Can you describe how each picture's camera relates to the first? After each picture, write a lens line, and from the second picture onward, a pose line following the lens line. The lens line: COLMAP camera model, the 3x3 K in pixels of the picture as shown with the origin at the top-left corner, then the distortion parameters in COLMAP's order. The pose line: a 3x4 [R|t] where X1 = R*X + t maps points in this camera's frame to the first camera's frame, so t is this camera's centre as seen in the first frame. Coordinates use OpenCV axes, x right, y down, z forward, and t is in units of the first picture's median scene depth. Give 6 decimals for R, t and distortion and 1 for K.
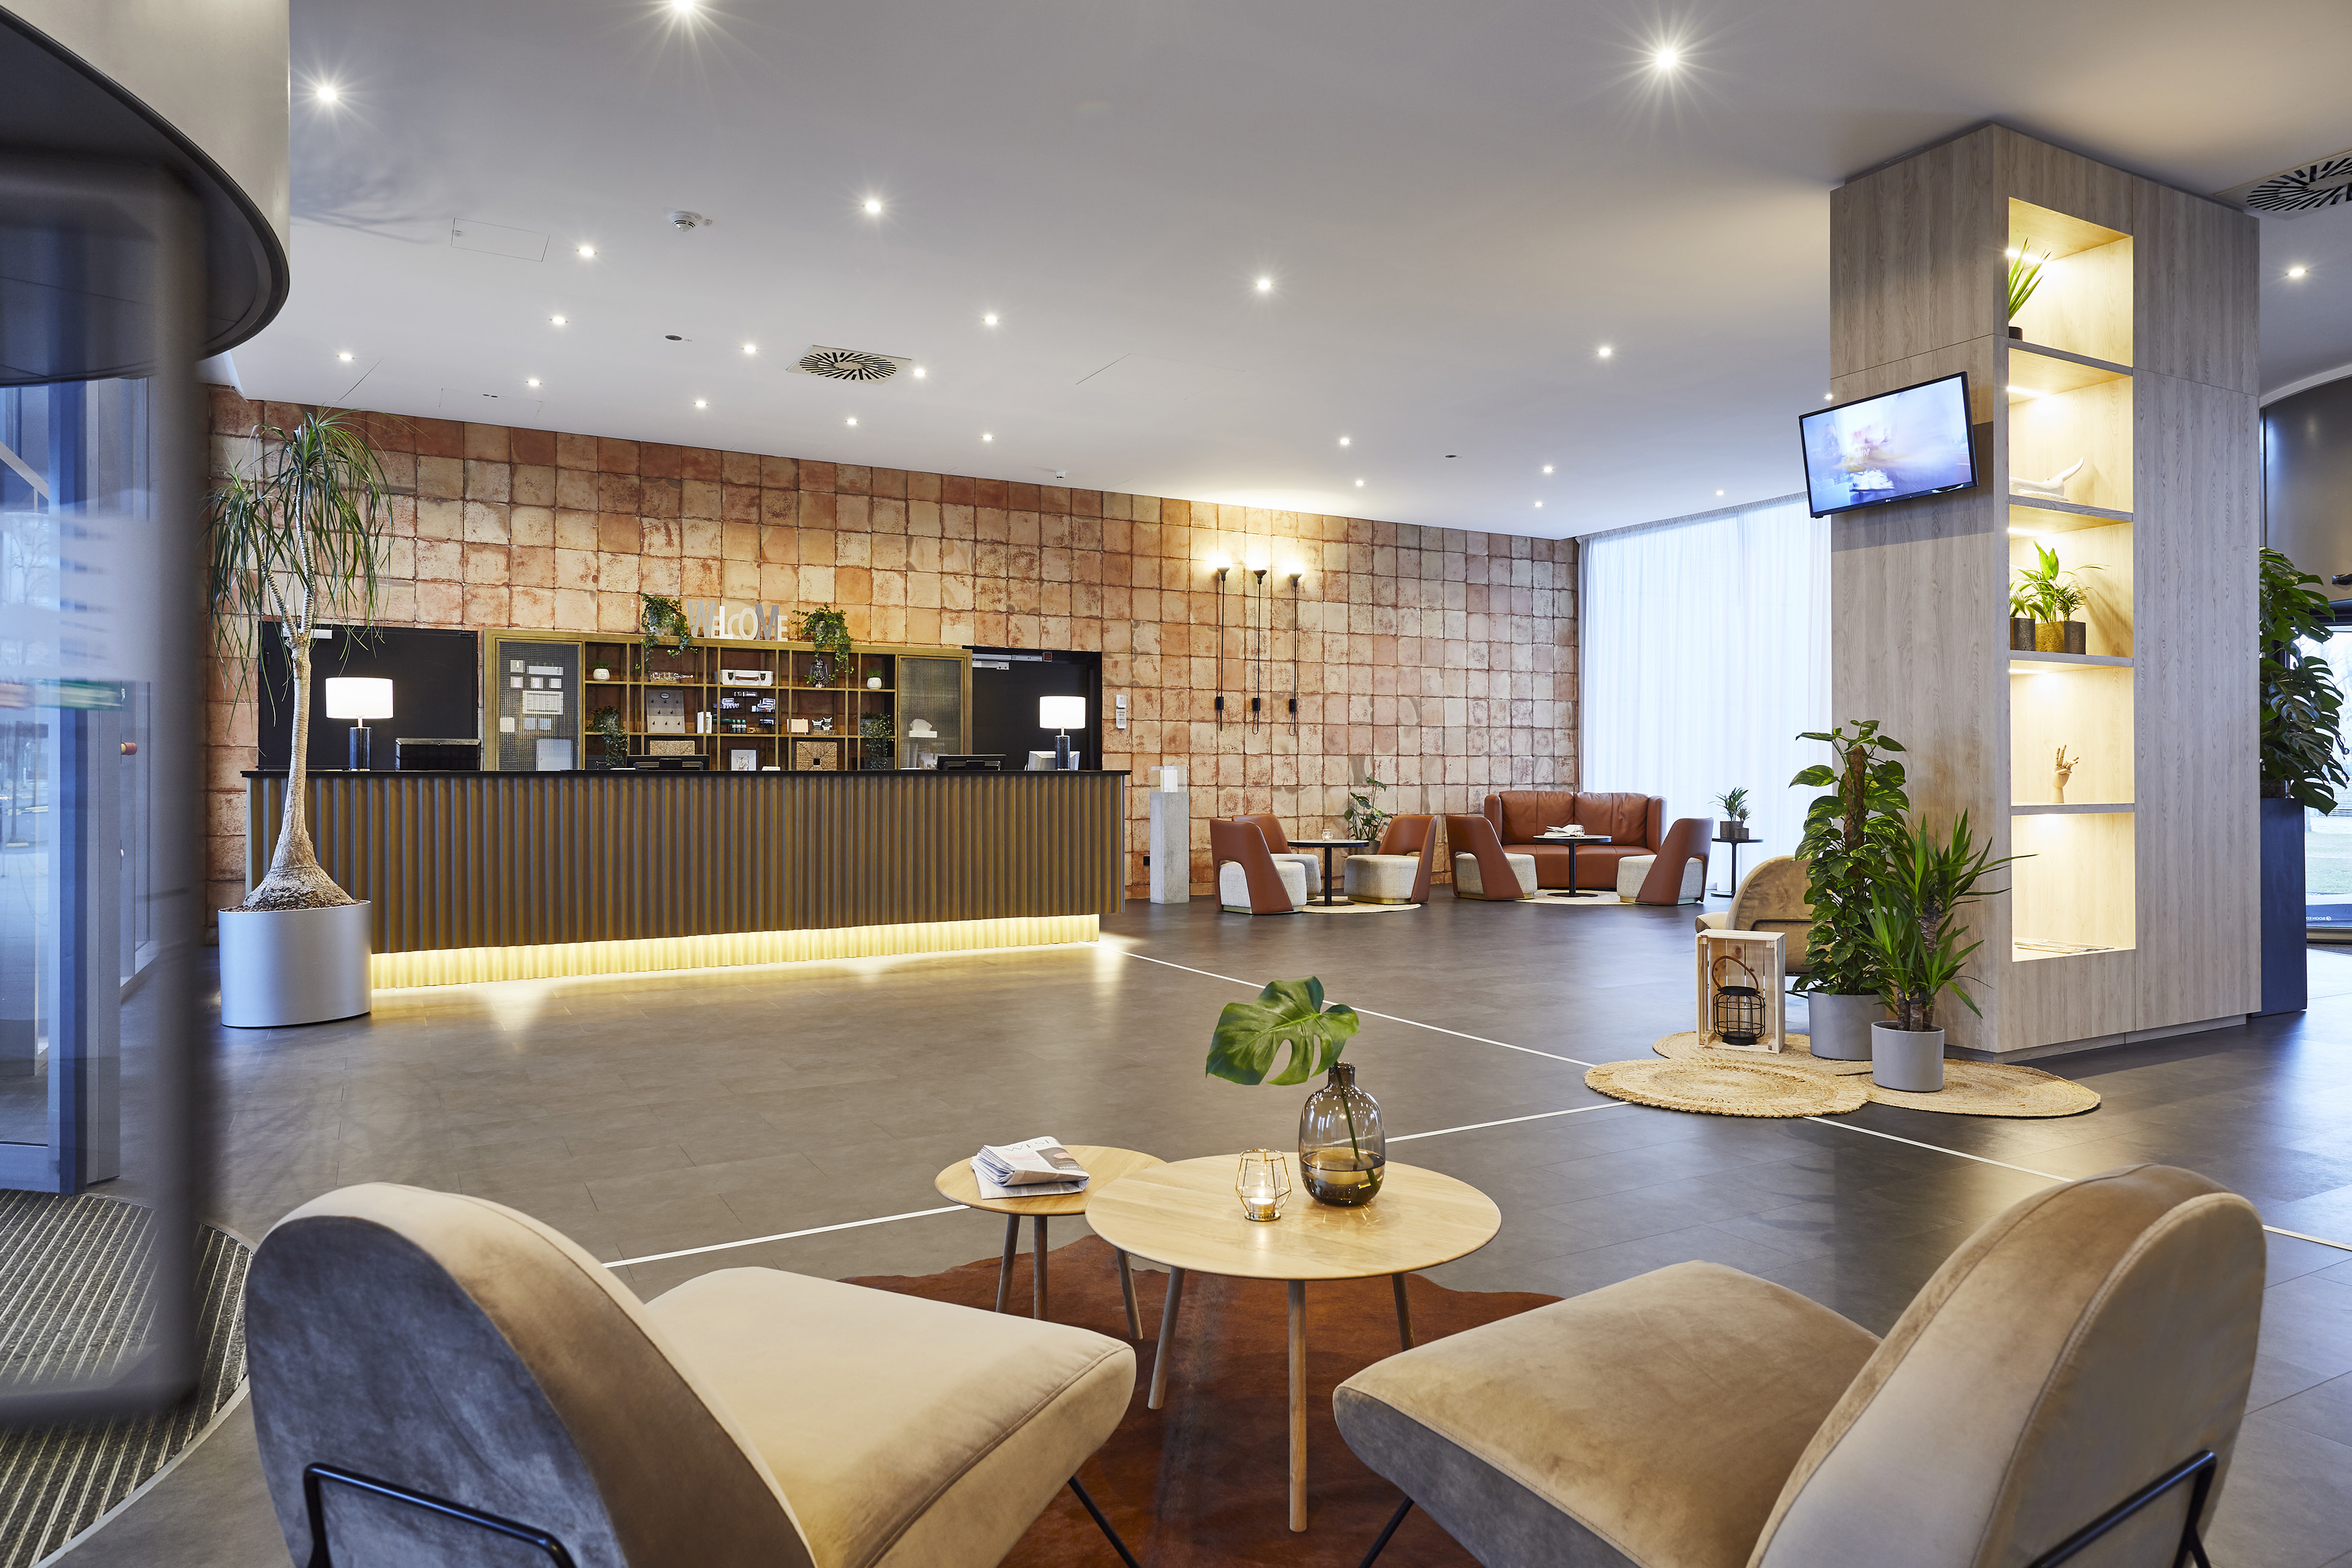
lens RADIAL K [[1433.3, 0, 1186.5], [0, 1433.3, 779.6], [0, 0, 1]] dist [0.022498, 0.001308]
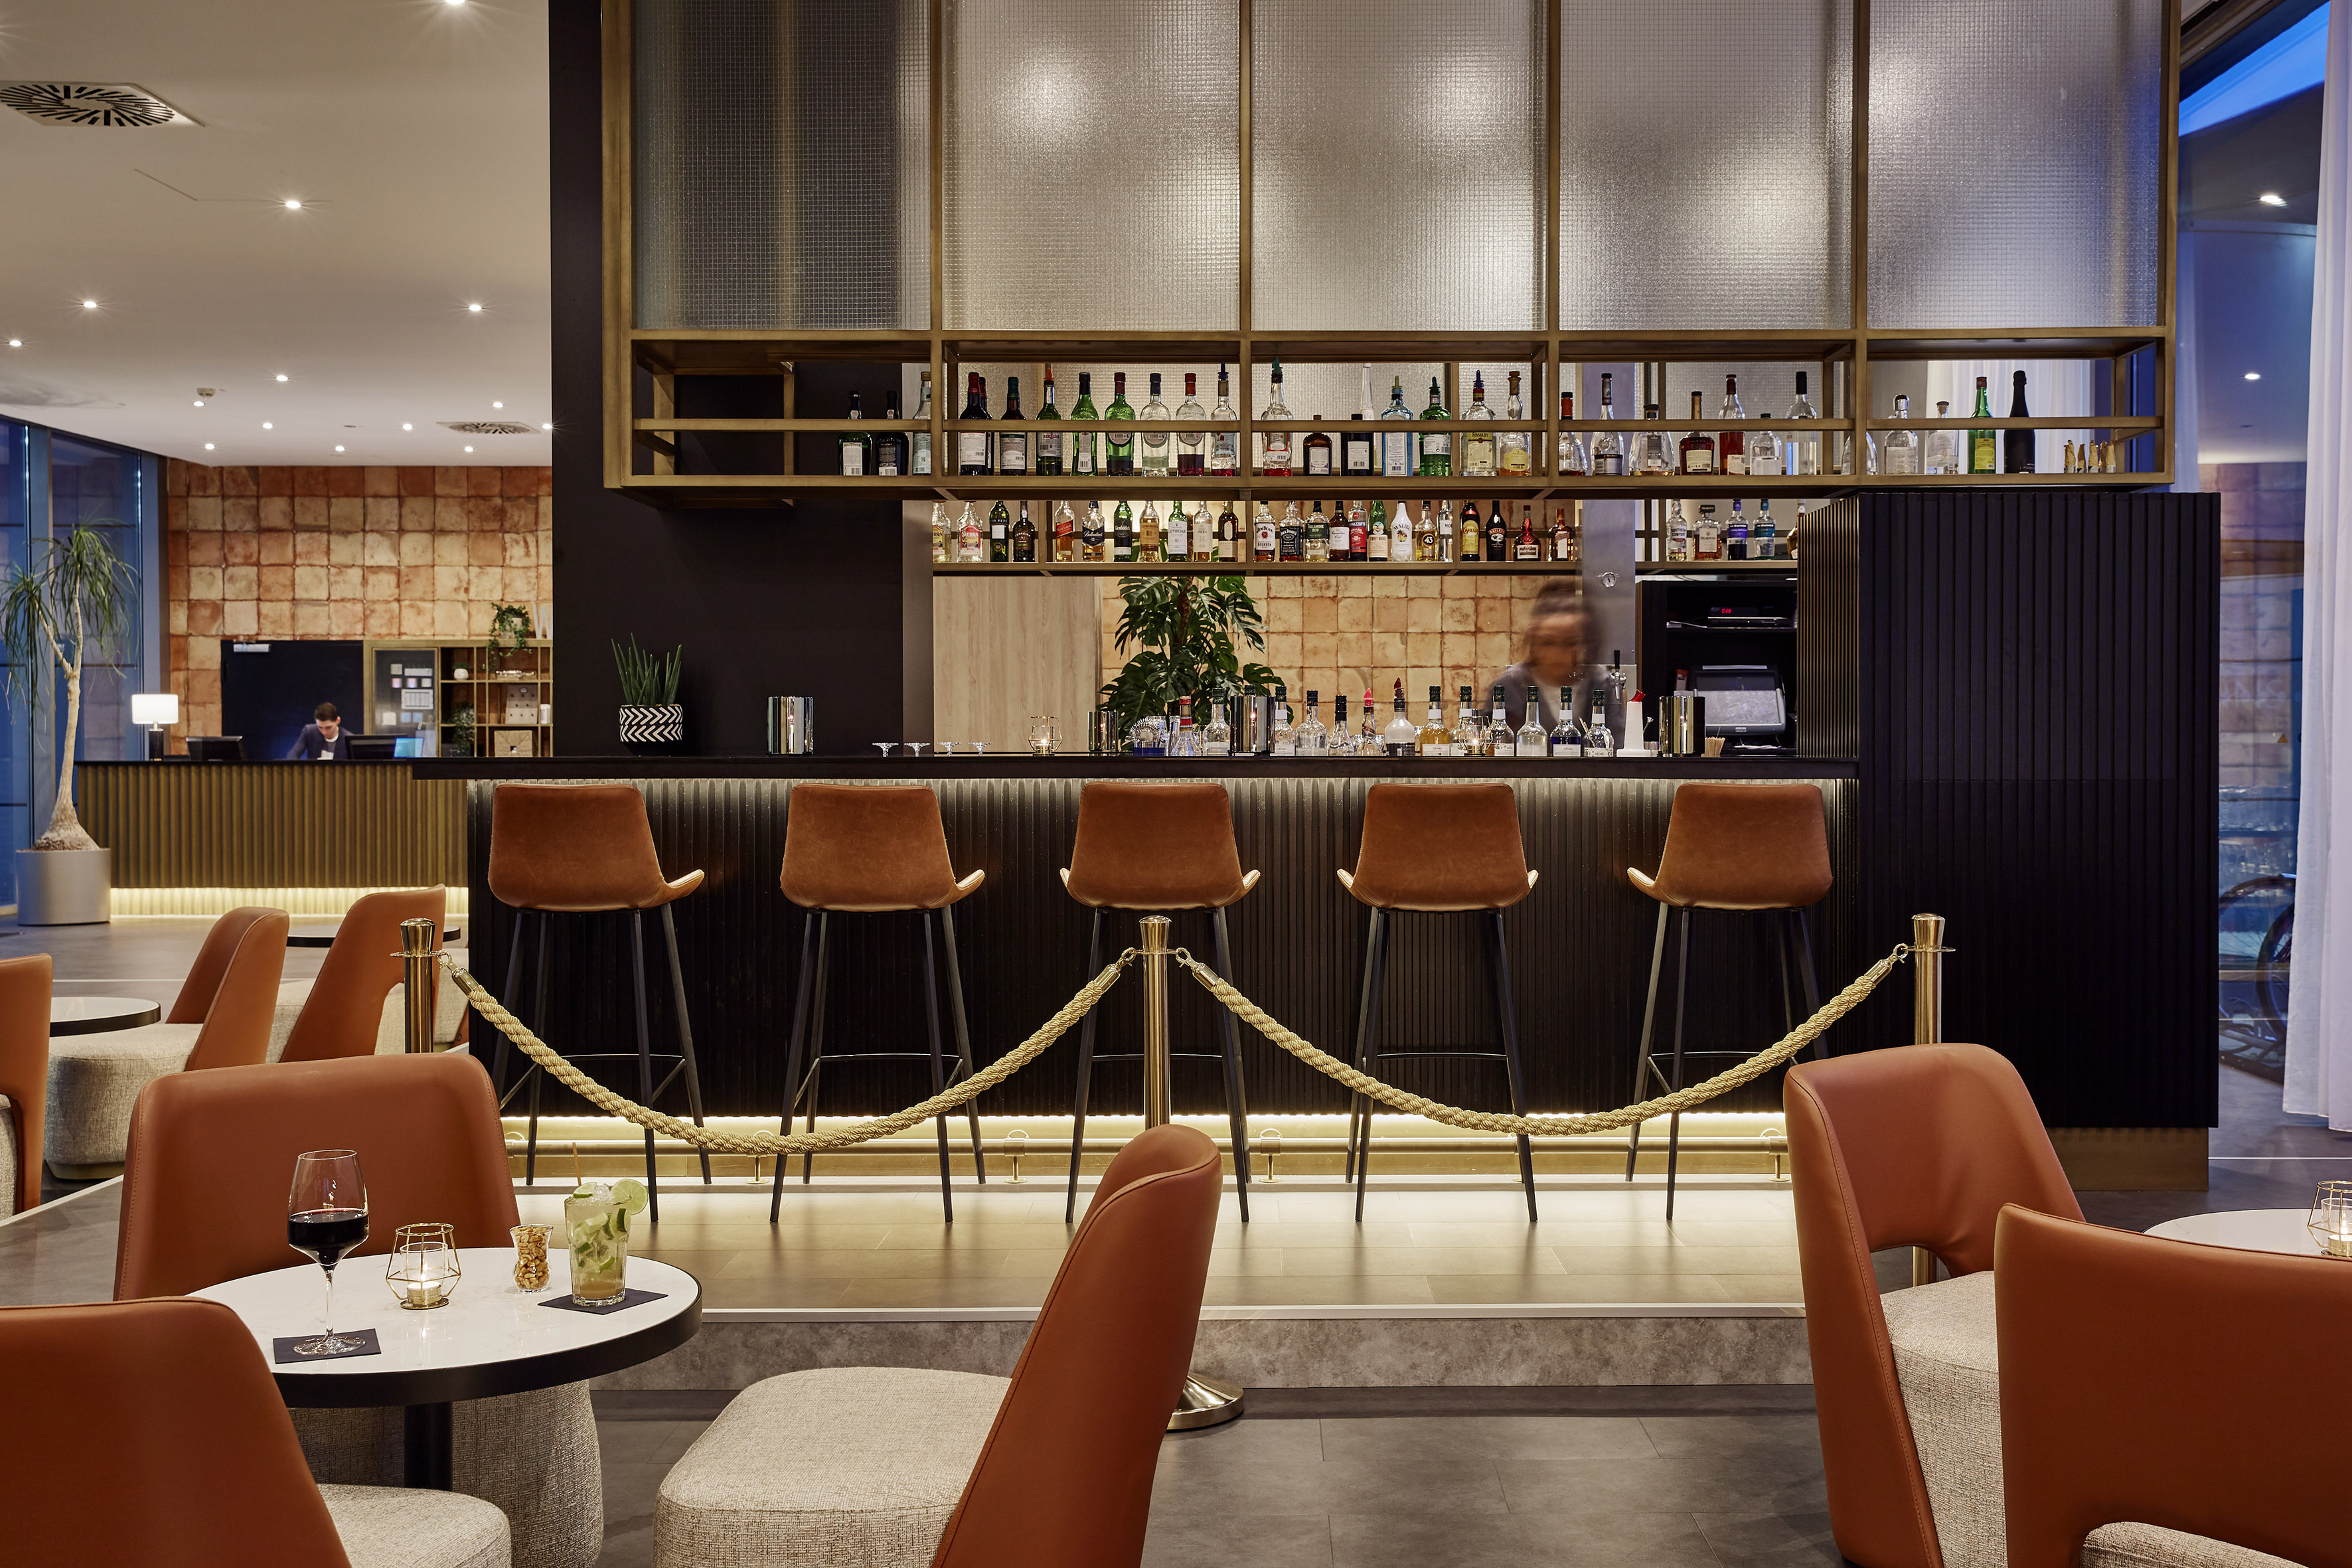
lens RADIAL K [[2281.5, 0, 1177.9], [0, 2281.5, 770.4], [0, 0, 1]] dist [0.034113, 0.000000]
pose [[0.876204, 0.004176, -0.481922, 0.954633], [-0.000059, 0.999963, 0.008558, -0.011129], [0.481940, -0.007470, 0.876173, -0.324003]]
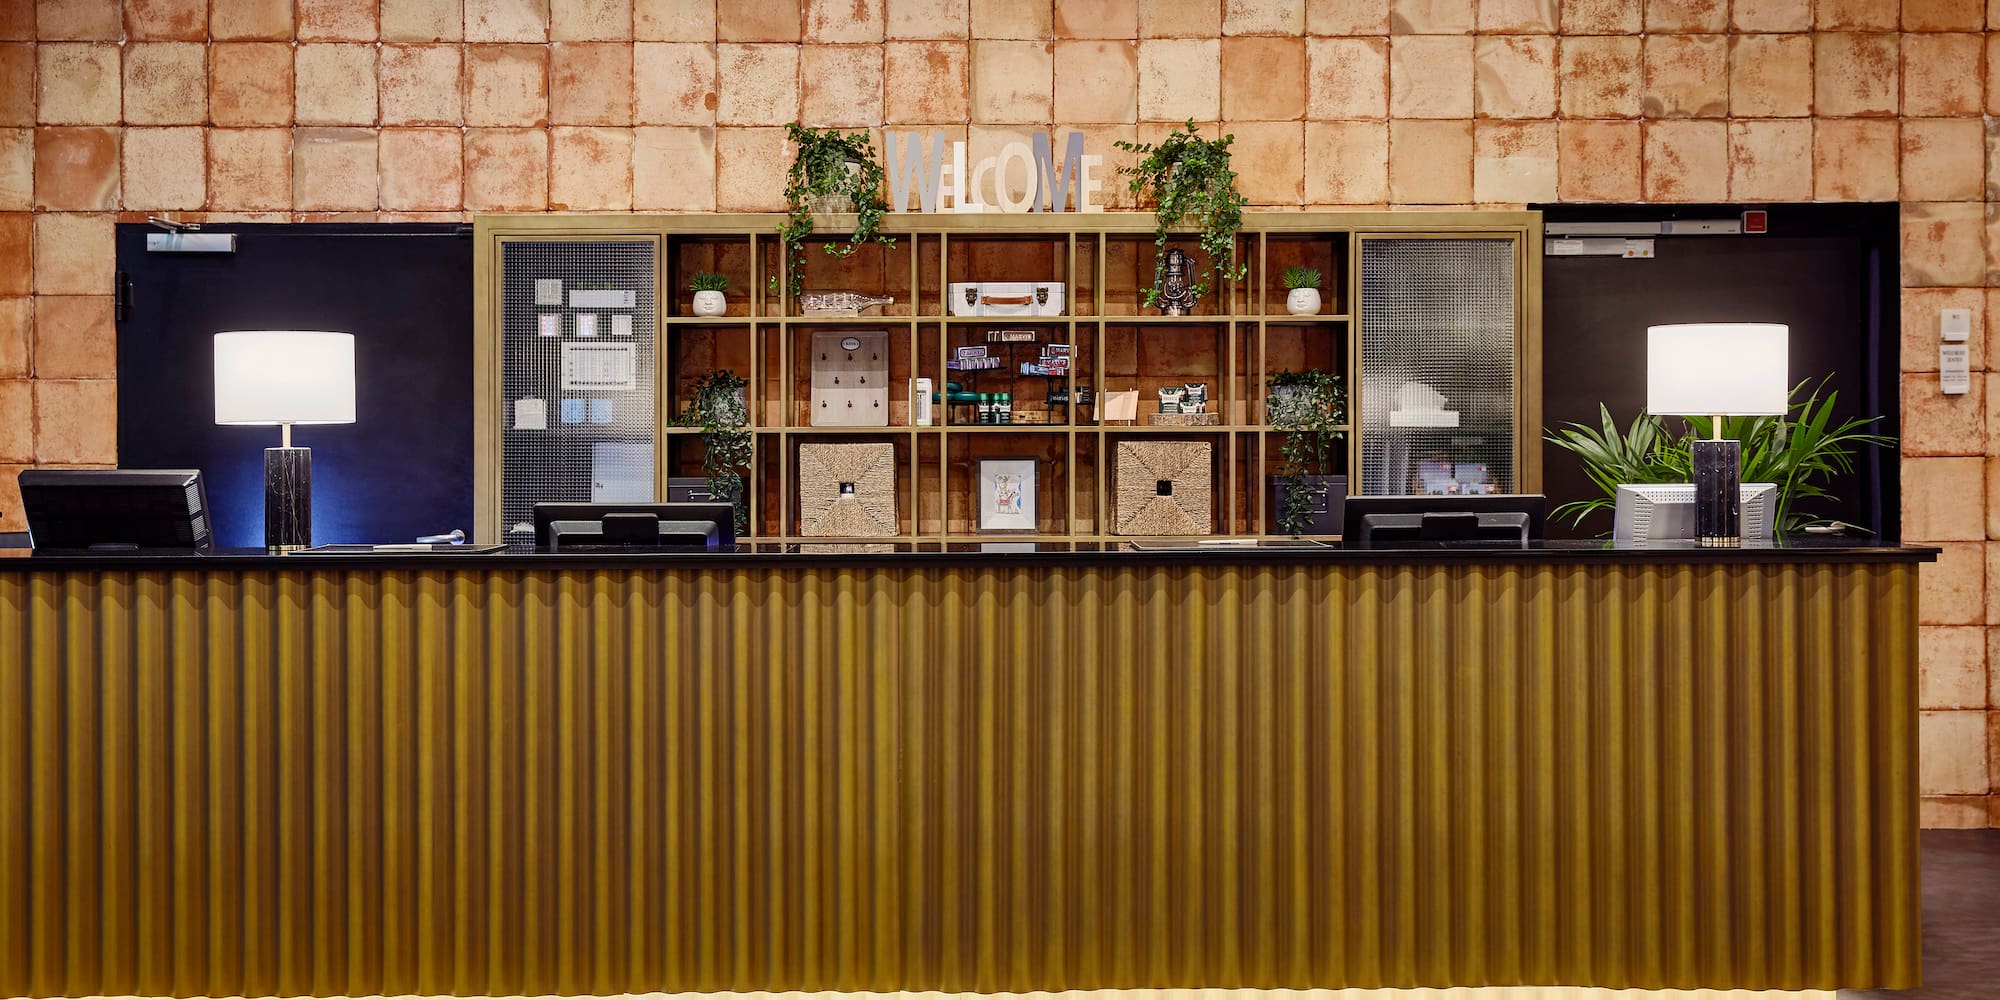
lens RADIAL K [[2114.9, 0, 987.4], [0, 2114.9, 445.4], [0, 0, 1]] dist [0.029218, 0.000000]
pose [[0.877628, -0.000547, -0.479341, 0.001609], [0.001230, 0.999999, 0.001111, -0.026752], [0.479340, -0.001565, 0.877628, 0.427395]]
